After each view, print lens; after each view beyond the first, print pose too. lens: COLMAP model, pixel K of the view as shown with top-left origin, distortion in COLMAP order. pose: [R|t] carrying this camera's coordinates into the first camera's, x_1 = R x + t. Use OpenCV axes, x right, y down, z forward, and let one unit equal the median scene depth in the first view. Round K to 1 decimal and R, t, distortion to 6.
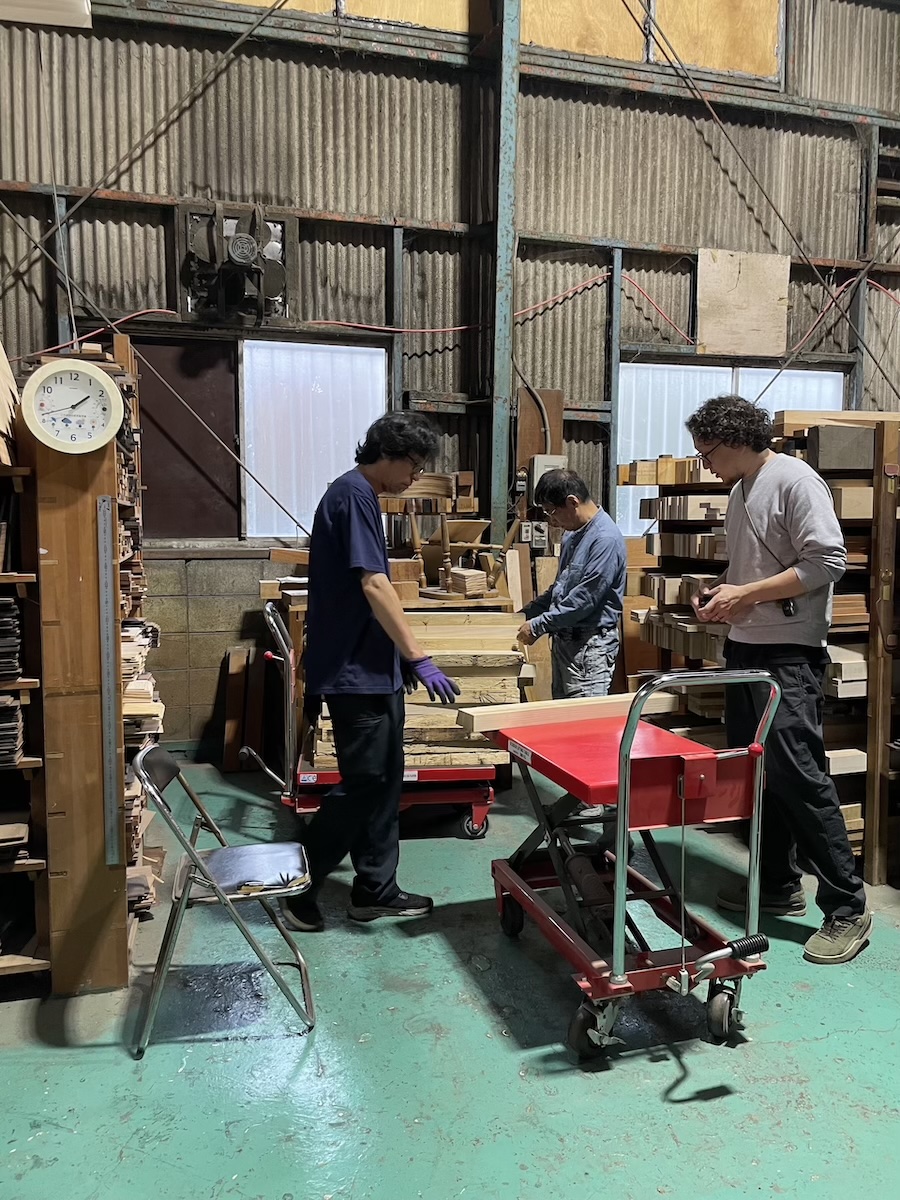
lens RADIAL K [[892.8, 0, 451.6], [0, 892.8, 605.0], [0, 0, 1]] dist [-0.003155, -0.022920]
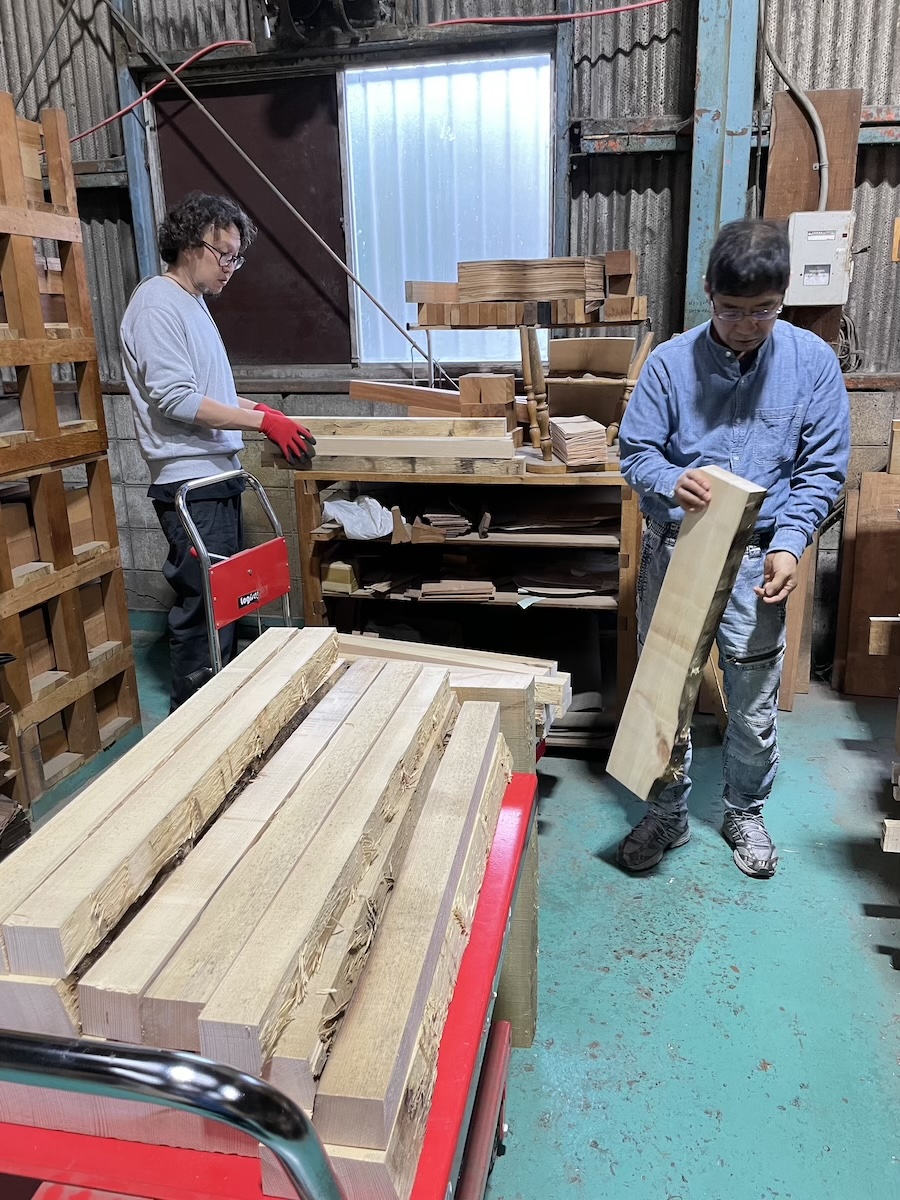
lens RADIAL K [[892.8, 0, 448.8], [0, 892.8, 597.9], [0, 0, 1]] dist [-0.003155, -0.022920]
pose [[0.886212, 0.111006, -0.449784, 0.191898], [-0.015723, 0.977517, 0.210271, -0.042478], [0.463012, -0.179272, 0.868033, 0.358761]]
